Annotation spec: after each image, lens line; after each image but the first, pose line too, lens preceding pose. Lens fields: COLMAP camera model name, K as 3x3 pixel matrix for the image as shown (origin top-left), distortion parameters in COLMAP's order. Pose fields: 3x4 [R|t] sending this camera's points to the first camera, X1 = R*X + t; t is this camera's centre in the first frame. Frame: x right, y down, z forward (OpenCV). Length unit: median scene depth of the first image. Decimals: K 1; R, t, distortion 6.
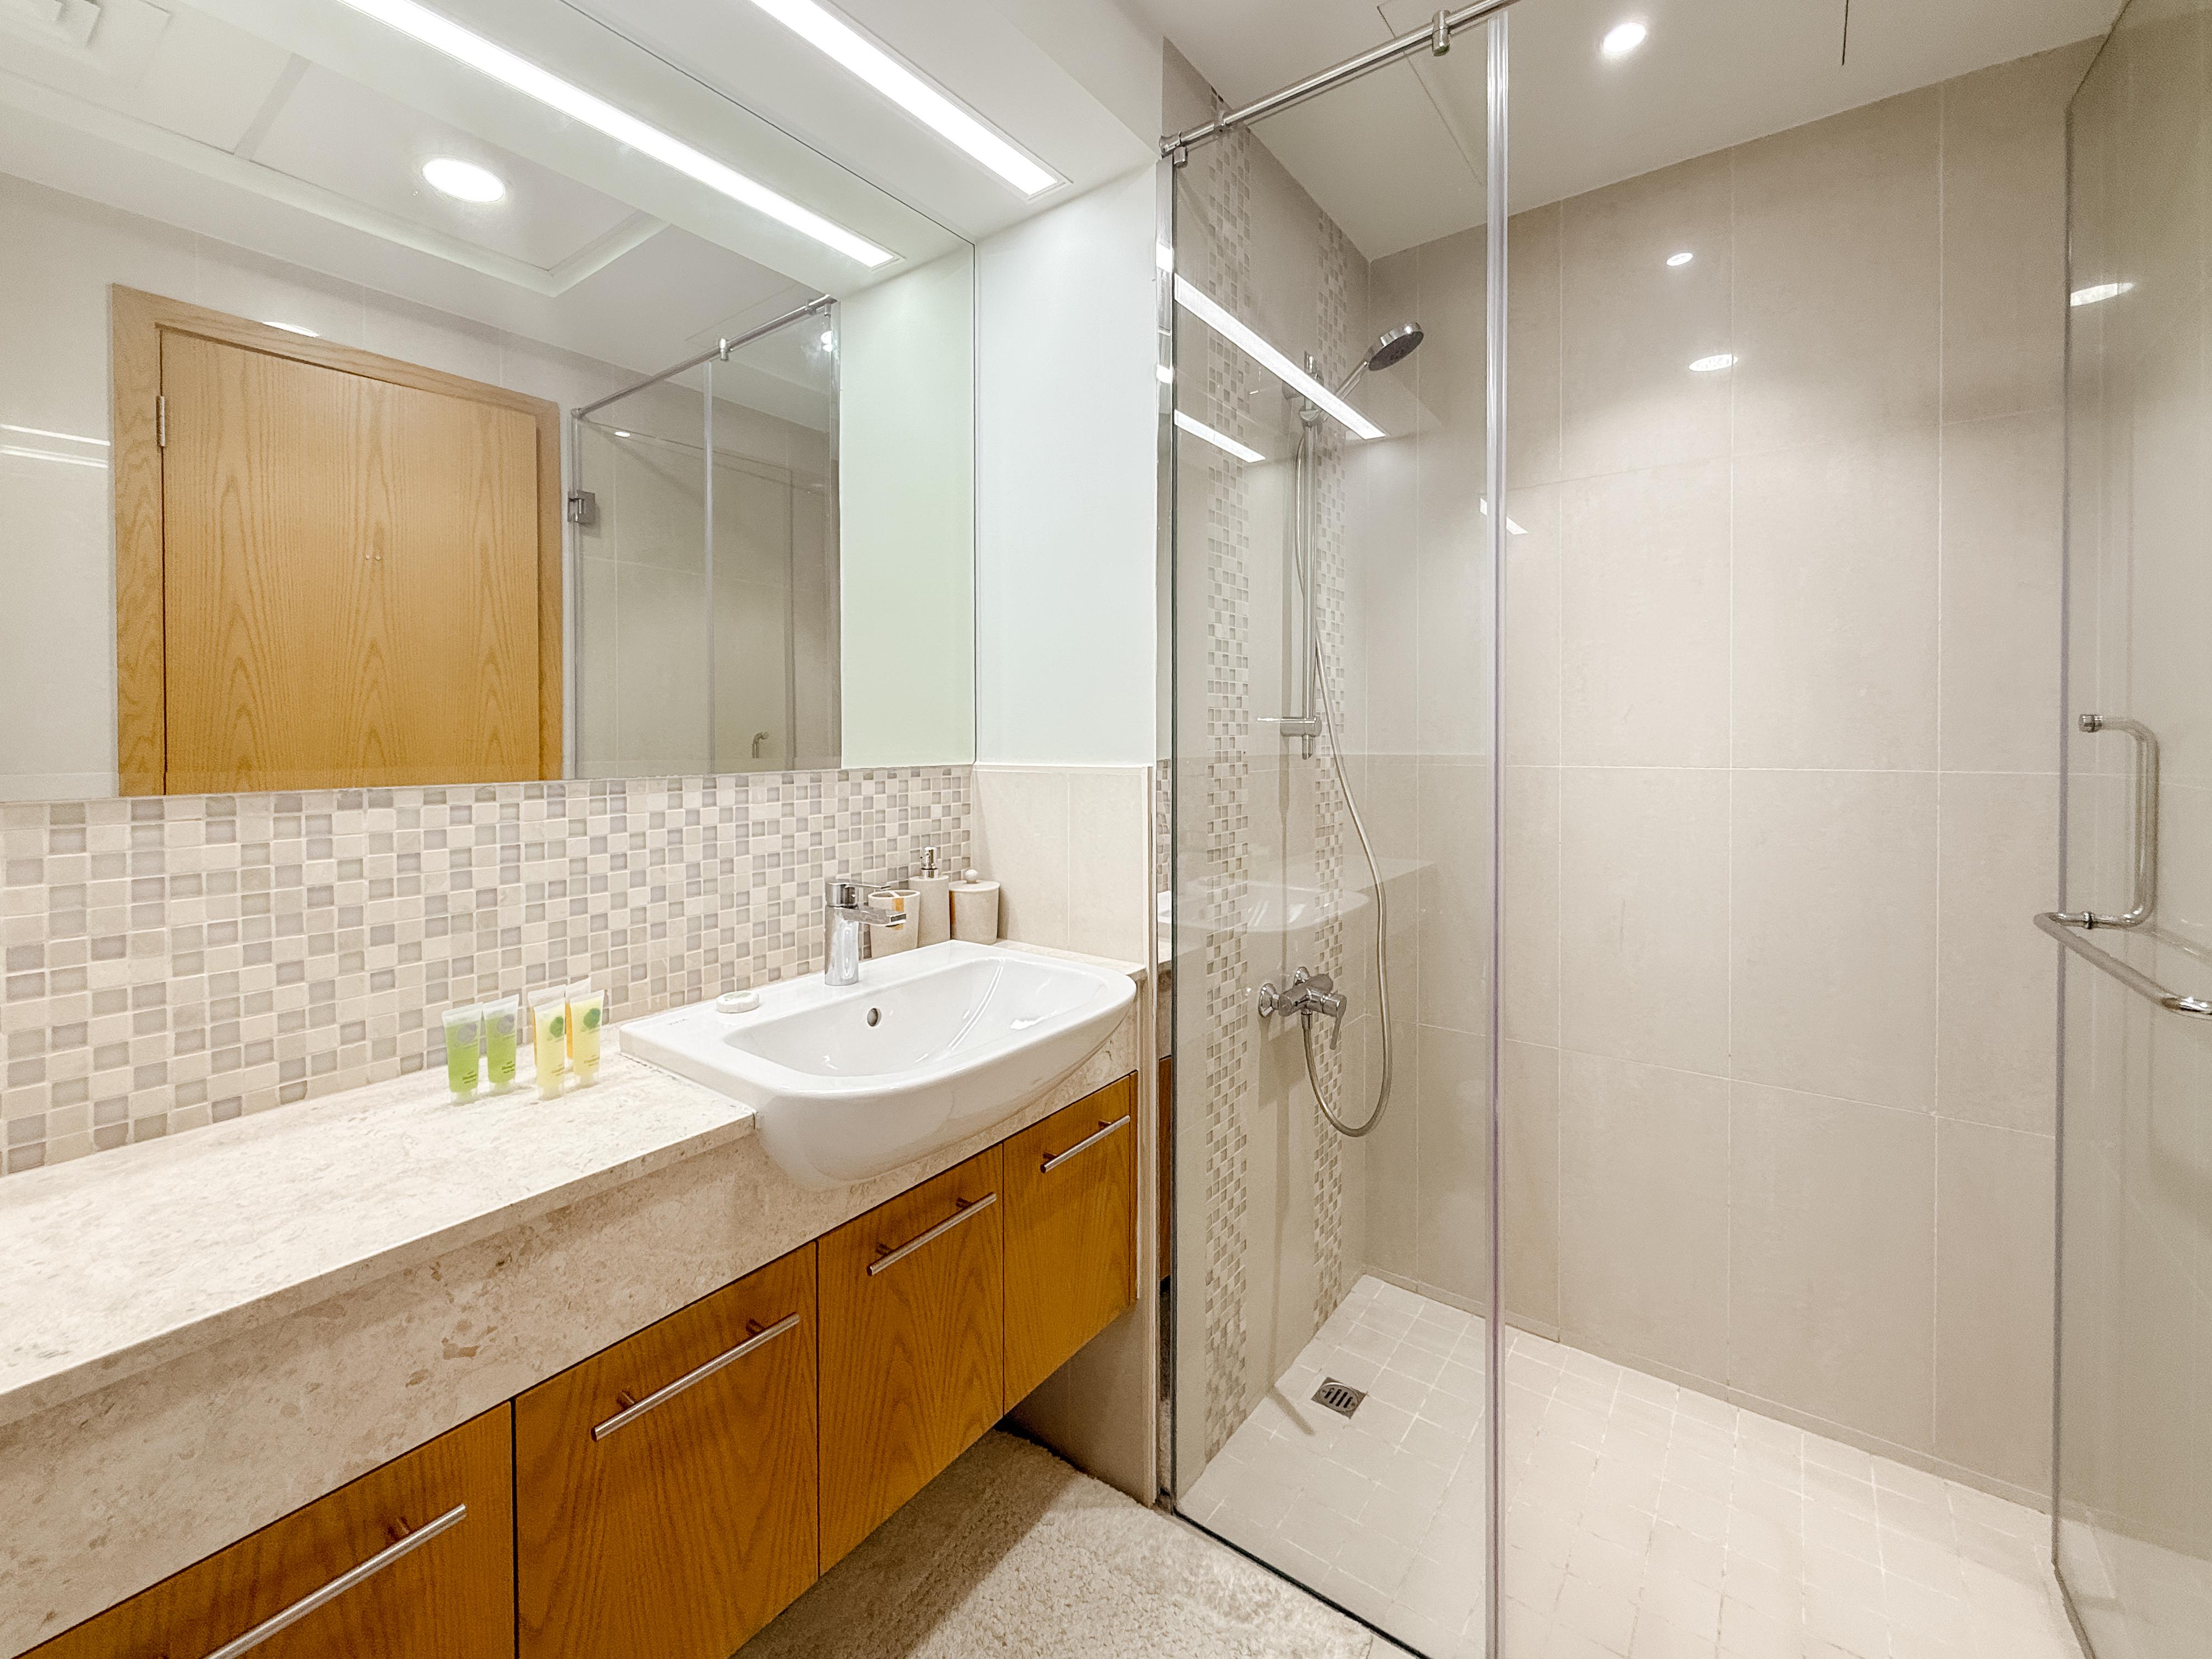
lens RADIAL K [[932.5, 0, 1110.8], [0, 932.5, 733.2], [0, 0, 1]] dist [-0.002355, 0.000274]
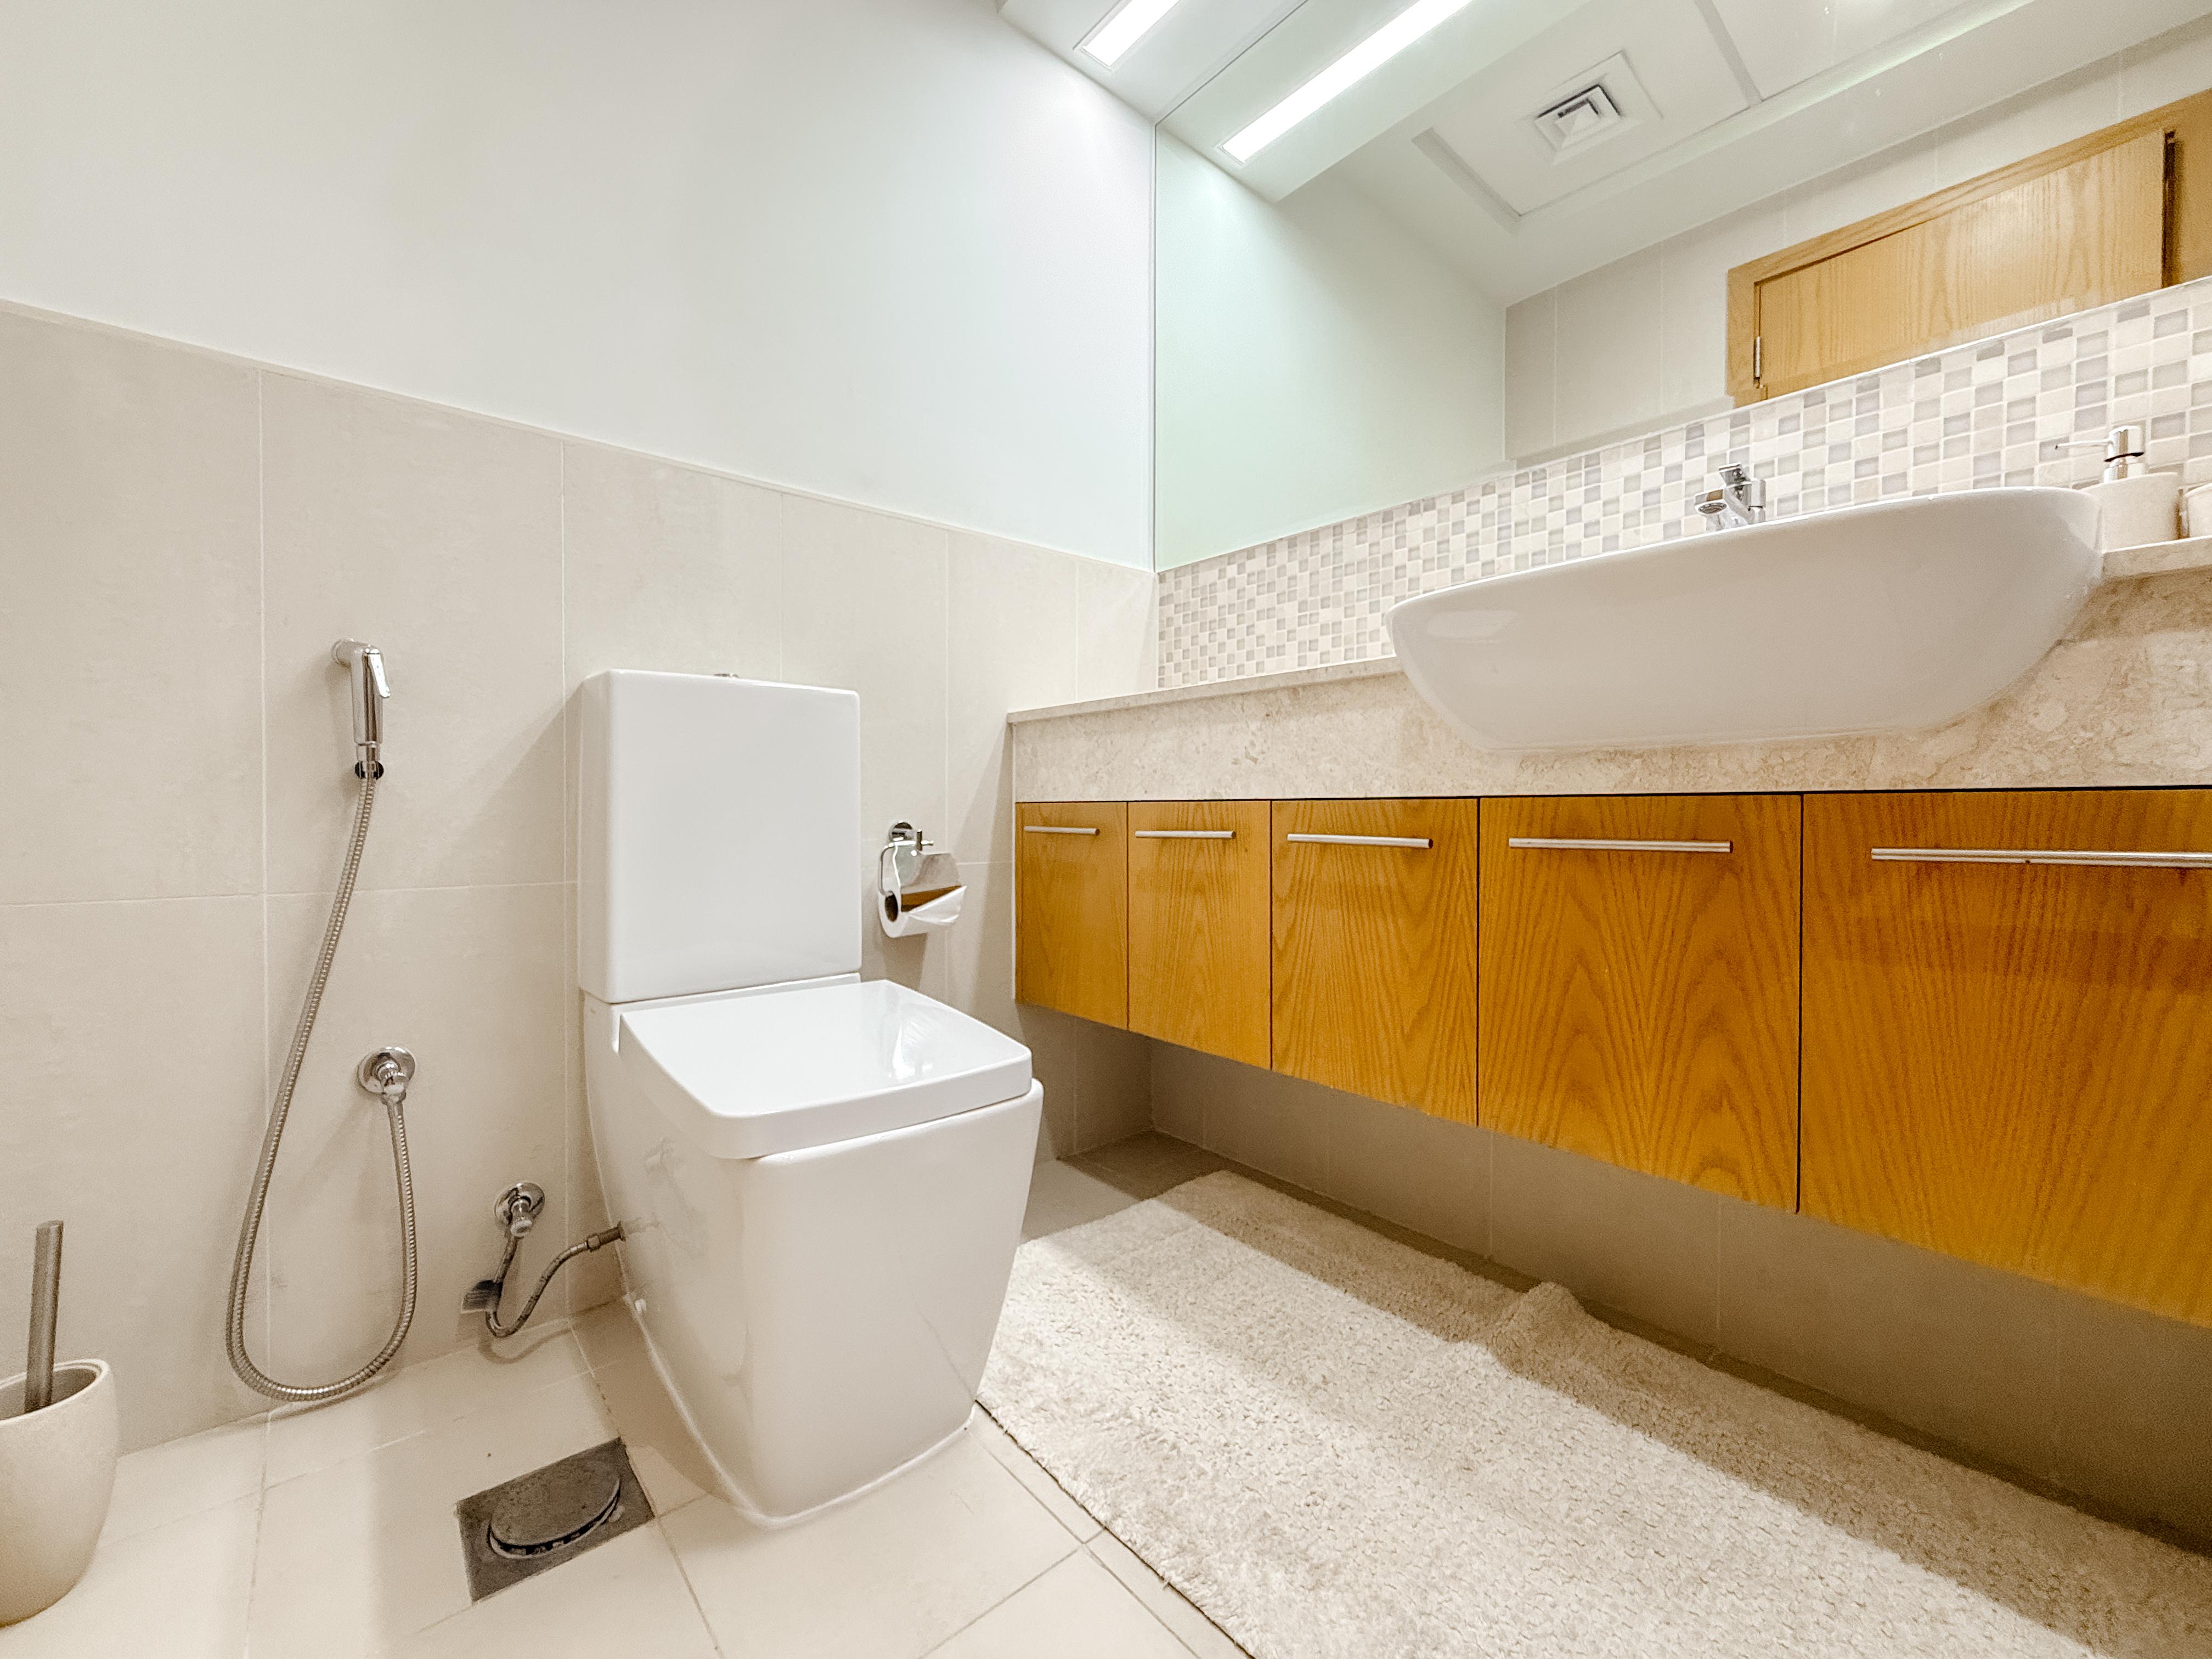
lens RADIAL K [[890.4, 0, 1098.0], [0, 890.4, 822.9], [0, 0, 1]] dist [-0.003071, 0.000180]
pose [[-0.232341, 0.019930, -0.972430, 0.580452], [-0.011565, 0.999663, 0.023251, 0.431269], [0.972566, 0.016648, -0.232032, 0.636862]]
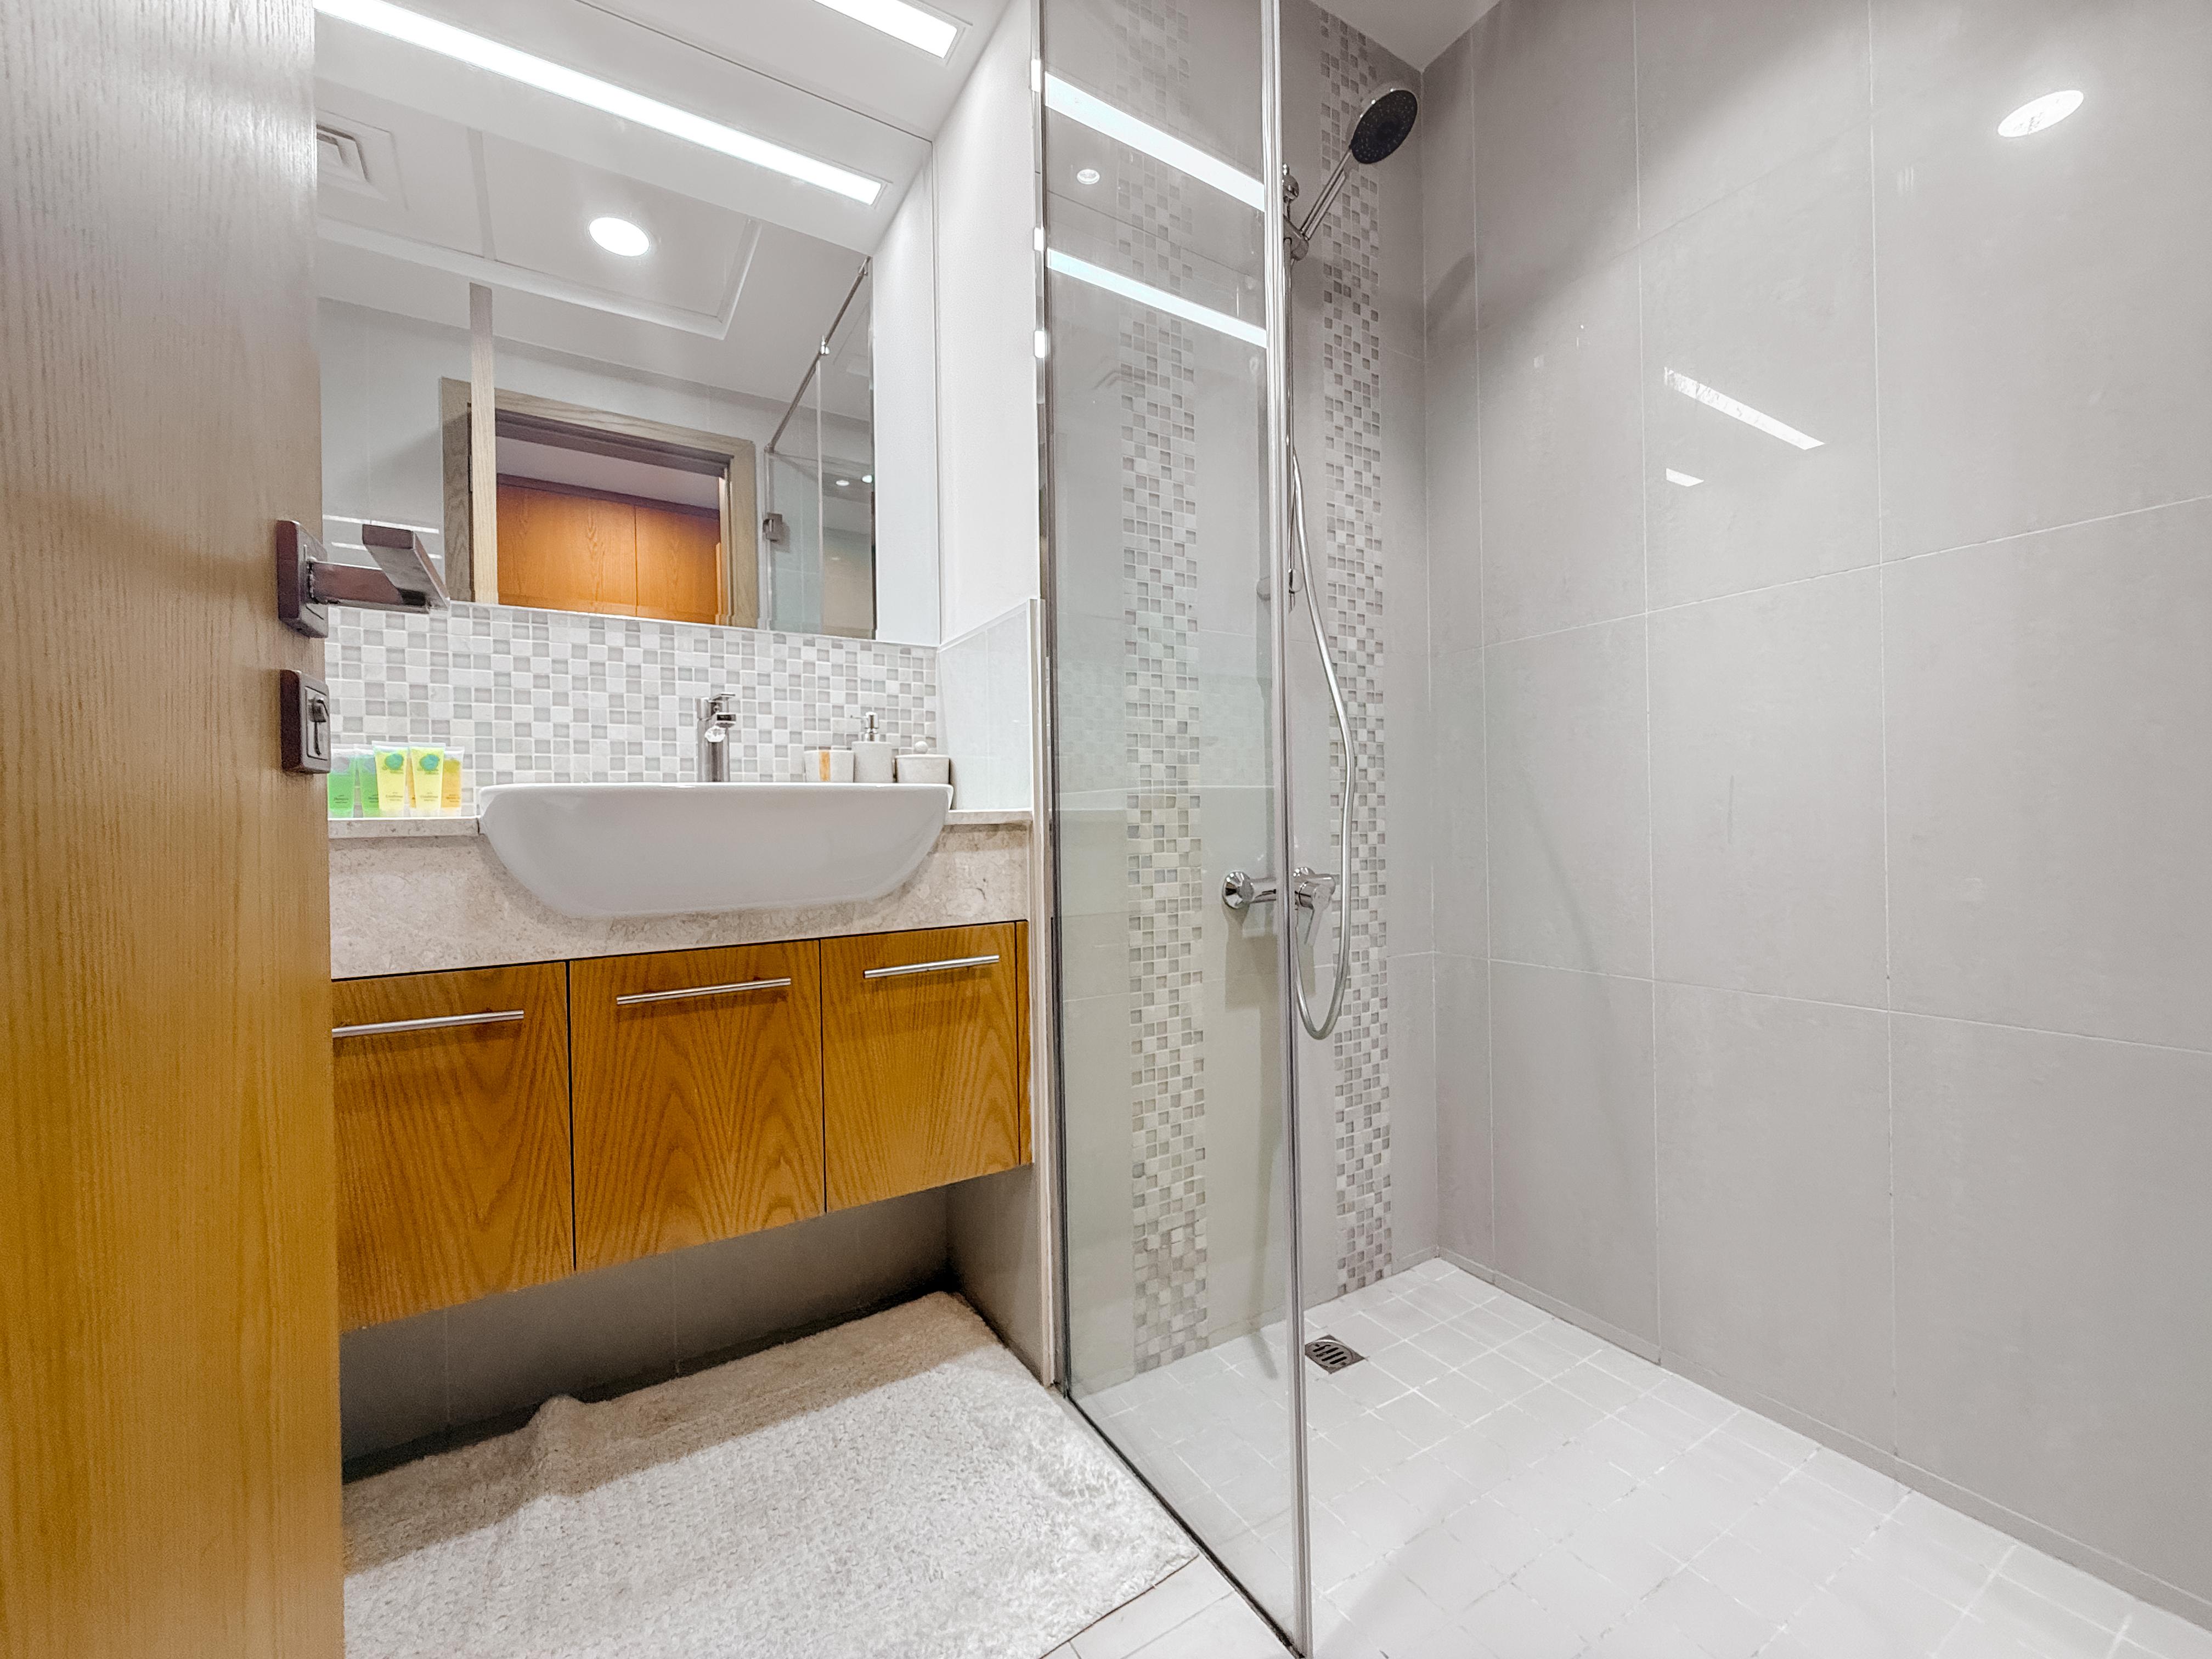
lens RADIAL K [[890.4, 0, 1098.0], [0, 890.4, 822.9], [0, 0, 1]] dist [-0.003071, 0.000180]
pose [[0.922474, -0.013386, -0.385828, 0.512604], [0.011909, 0.999910, -0.006218, 0.308593], [0.385876, 0.001141, 0.922550, 0.218589]]
